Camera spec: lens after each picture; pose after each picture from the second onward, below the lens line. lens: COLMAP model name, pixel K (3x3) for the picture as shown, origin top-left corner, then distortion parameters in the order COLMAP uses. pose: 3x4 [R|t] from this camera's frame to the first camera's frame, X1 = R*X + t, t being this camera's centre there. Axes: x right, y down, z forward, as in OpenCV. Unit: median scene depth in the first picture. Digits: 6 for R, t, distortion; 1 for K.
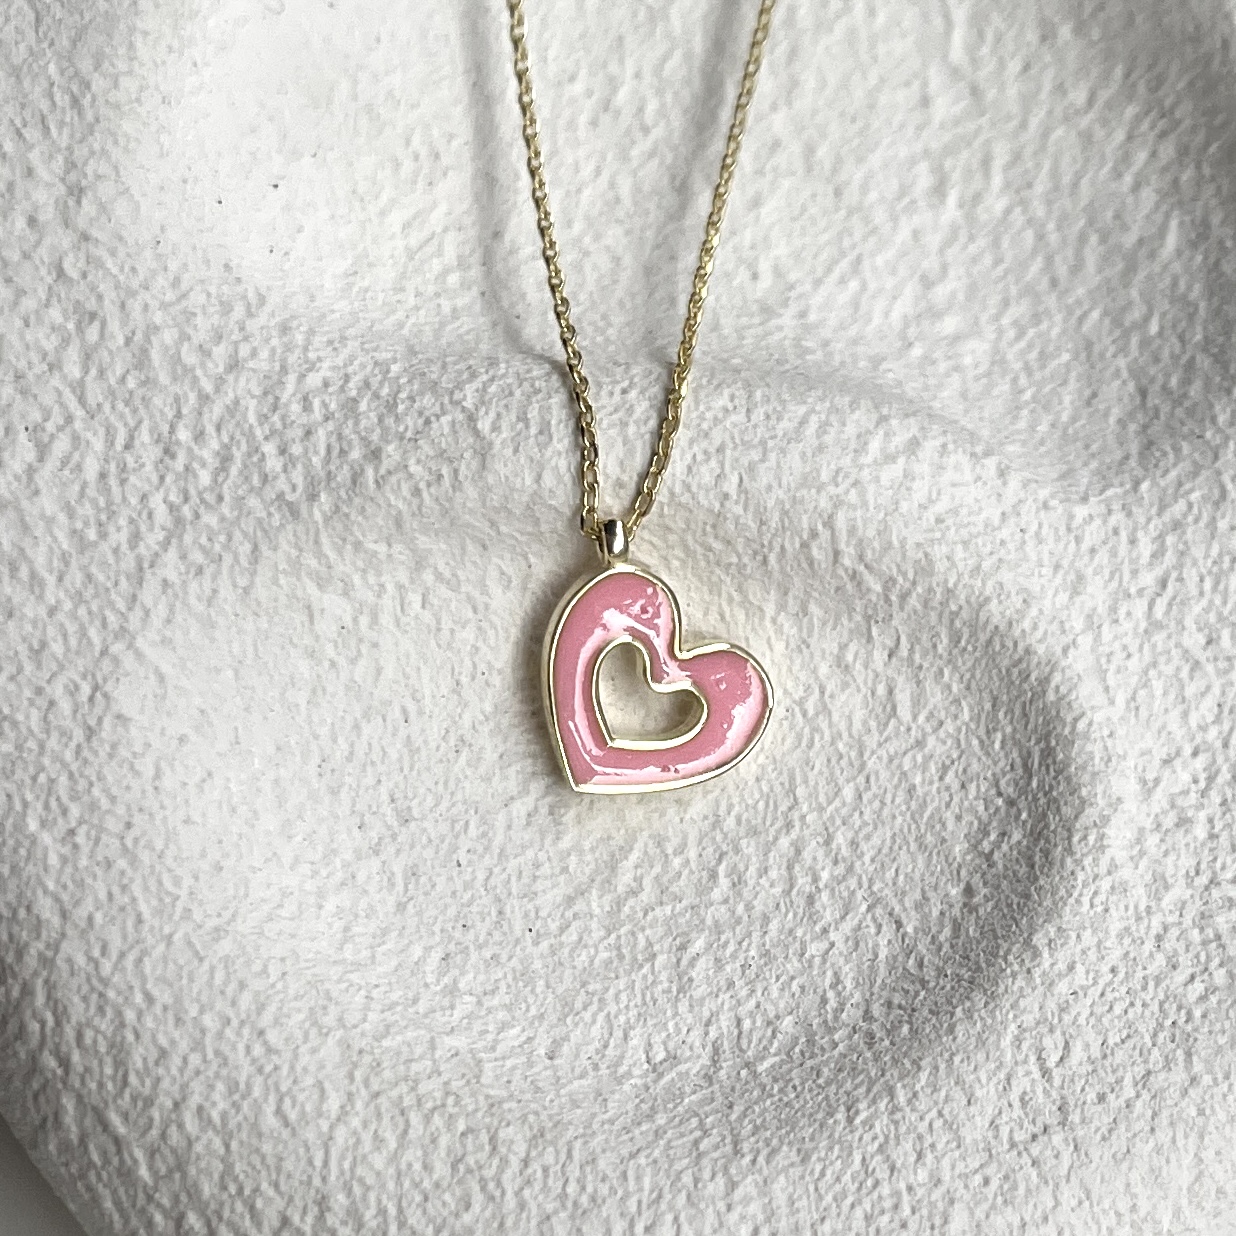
lens RADIAL K [[3166.5, 0, 688.4], [0, 3166.5, 907.4], [0, 0, 1]] dist [0.104475, 0.000000]
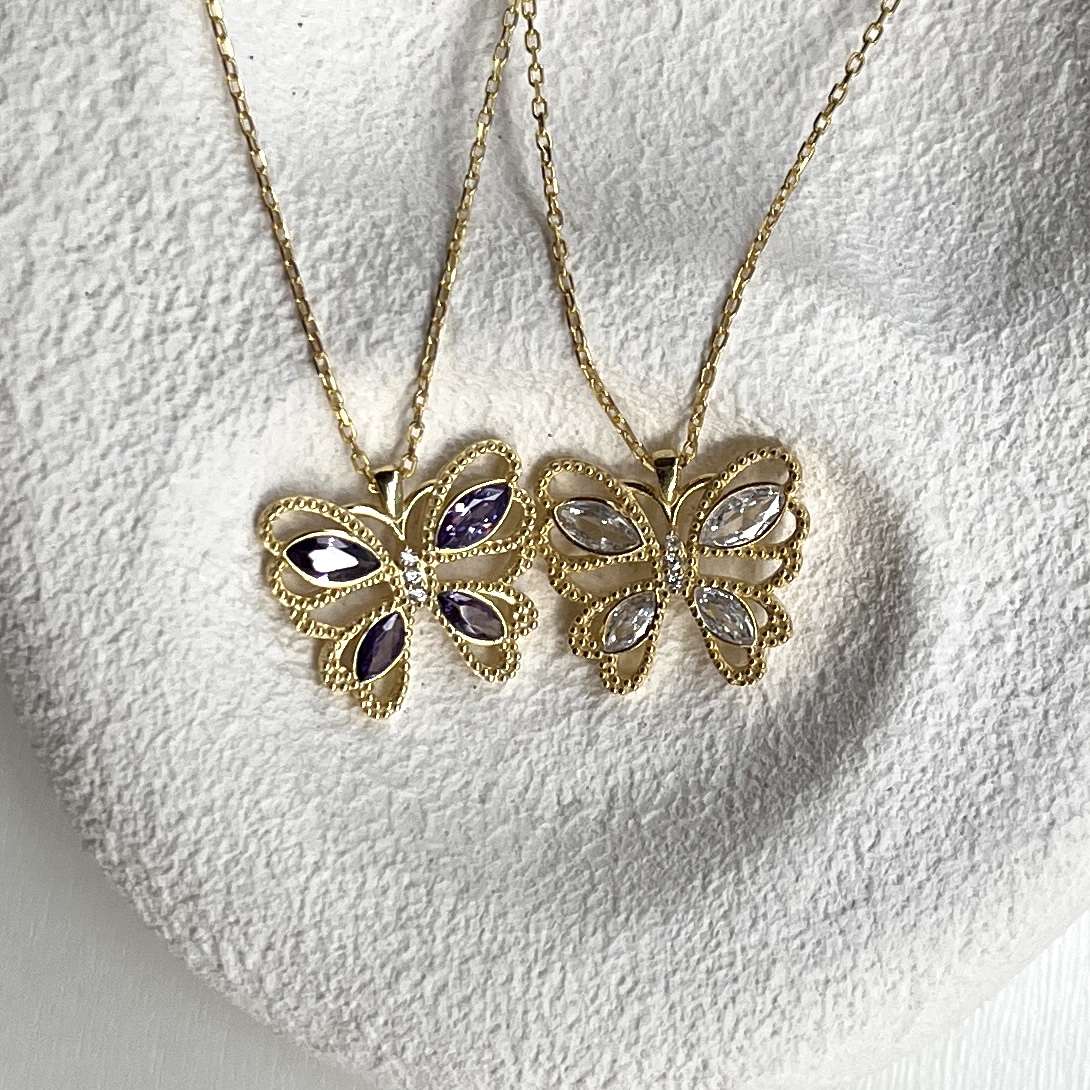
lens RADIAL K [[3117.7, 0, 656.7], [0, 3117.7, 524.0], [0, 0, 1]] dist [0.119050, 0.000000]
pose [[0.996641, 0.076890, -0.028181, 0.053731], [-0.064464, 0.948858, 0.309051, -0.450934], [0.050503, -0.306196, 0.950628, -0.171396]]
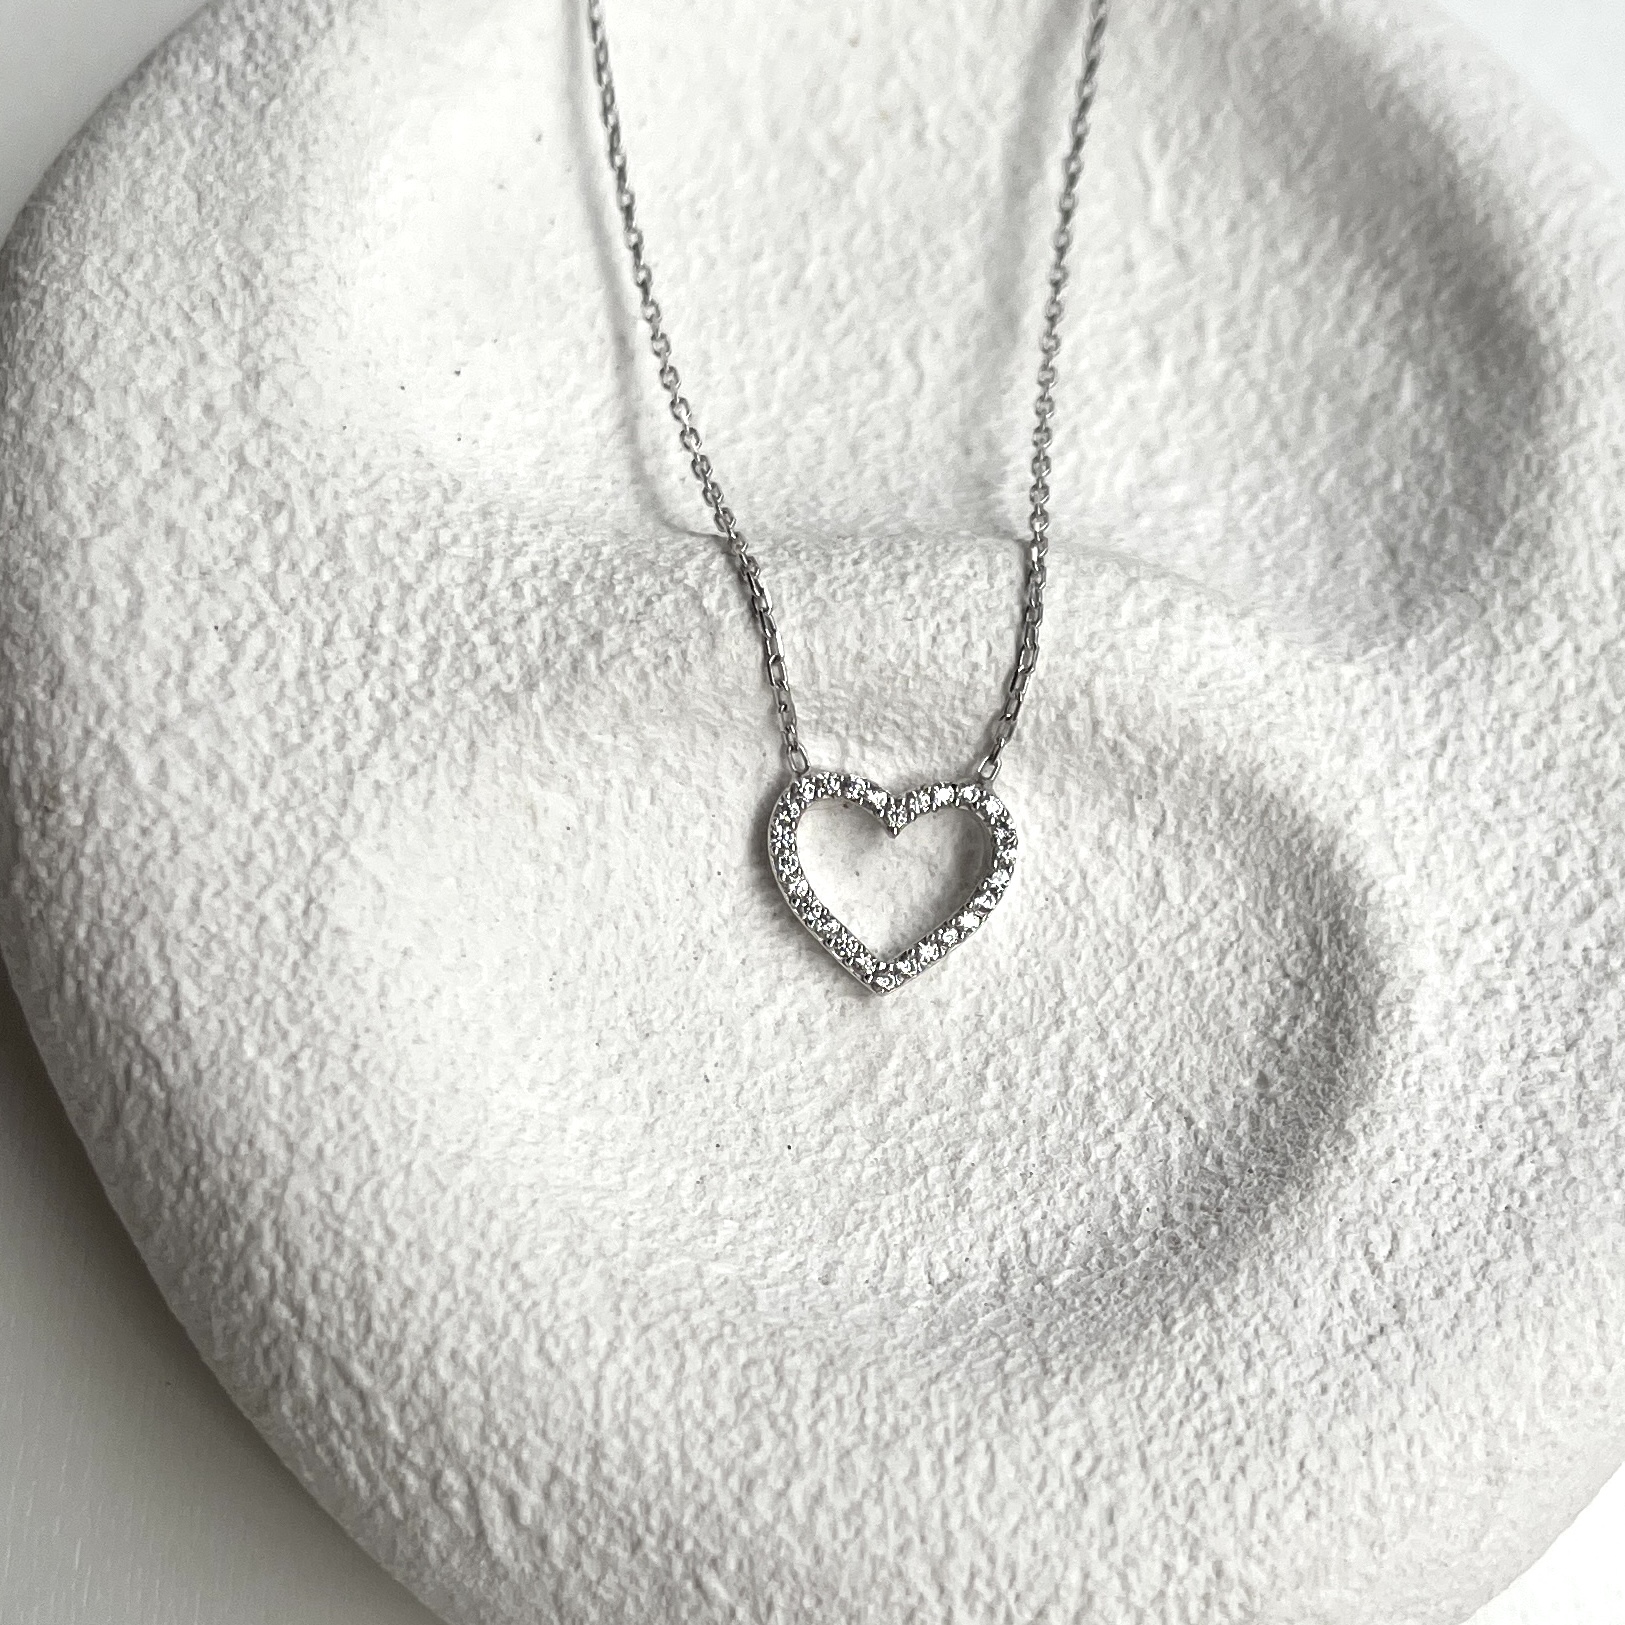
lens RADIAL K [[3171.8, 0, 795.0], [0, 3171.8, 1061.1], [0, 0, 1]] dist [0.093110, 0.000000]
pose [[0.998214, -0.052132, 0.029158, -0.074100], [0.053805, 0.996752, -0.059919, 0.037471], [-0.025940, 0.061381, 0.997777, 0.088306]]
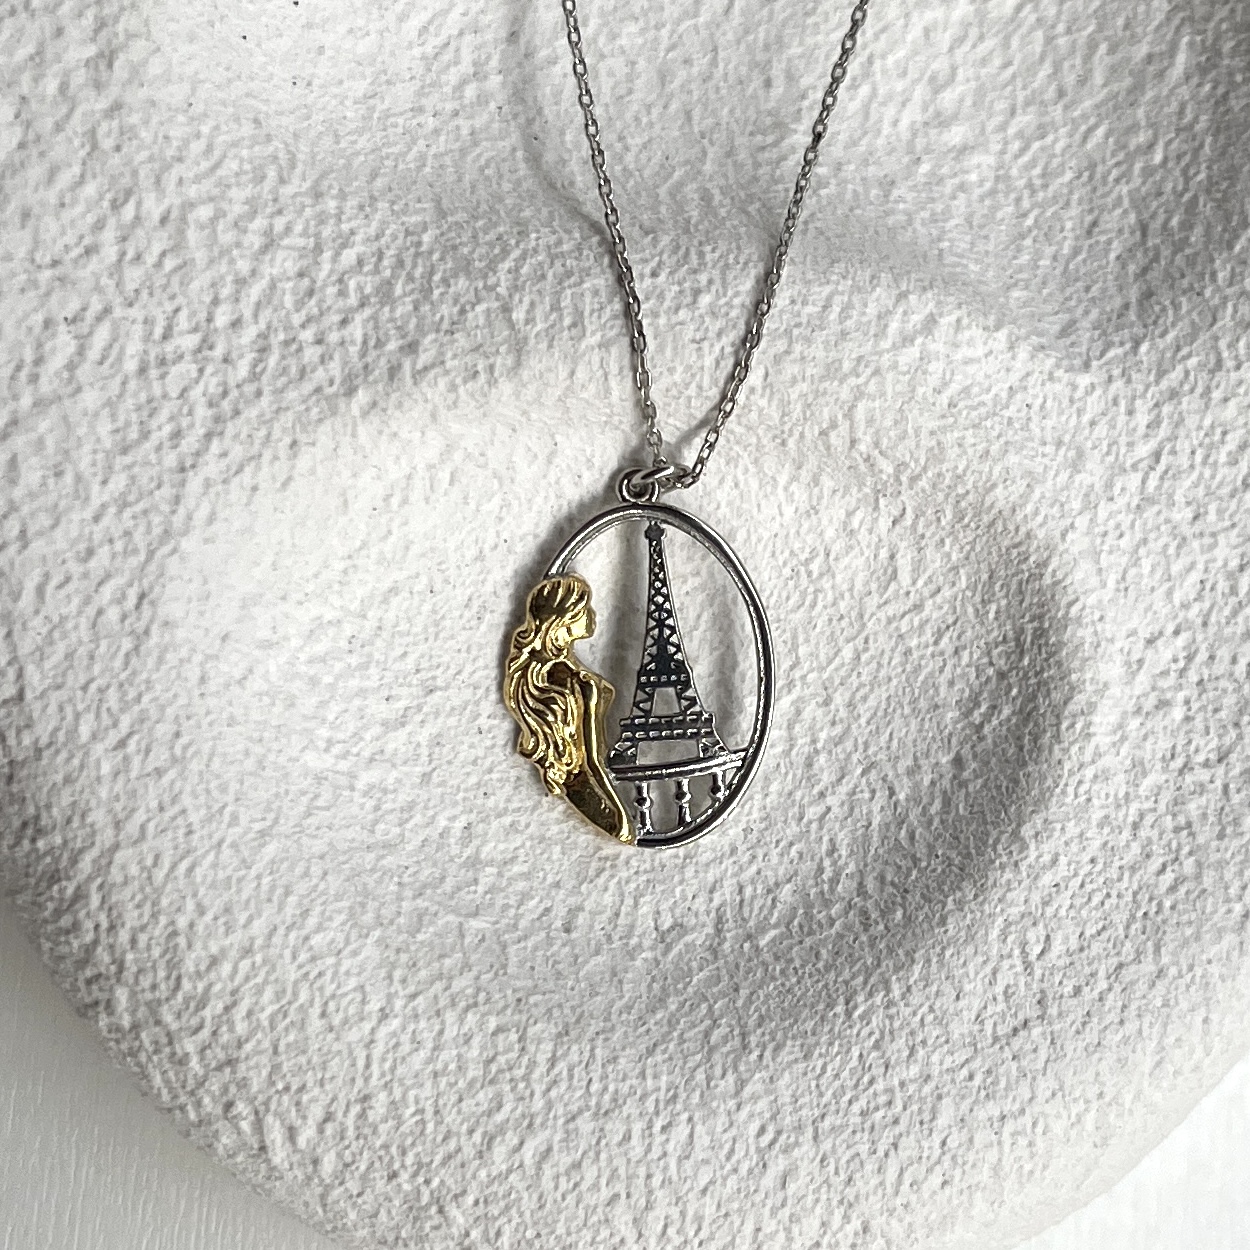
lens RADIAL K [[3113.9, 0, 689.3], [0, 3113.9, 717.4], [0, 0, 1]] dist [0.090442, 0.000000]
pose [[0.996001, 0.025264, 0.085690, -0.092657], [-0.046756, 0.964736, 0.259032, -0.290223], [-0.076124, -0.262002, 0.962060, 0.006509]]
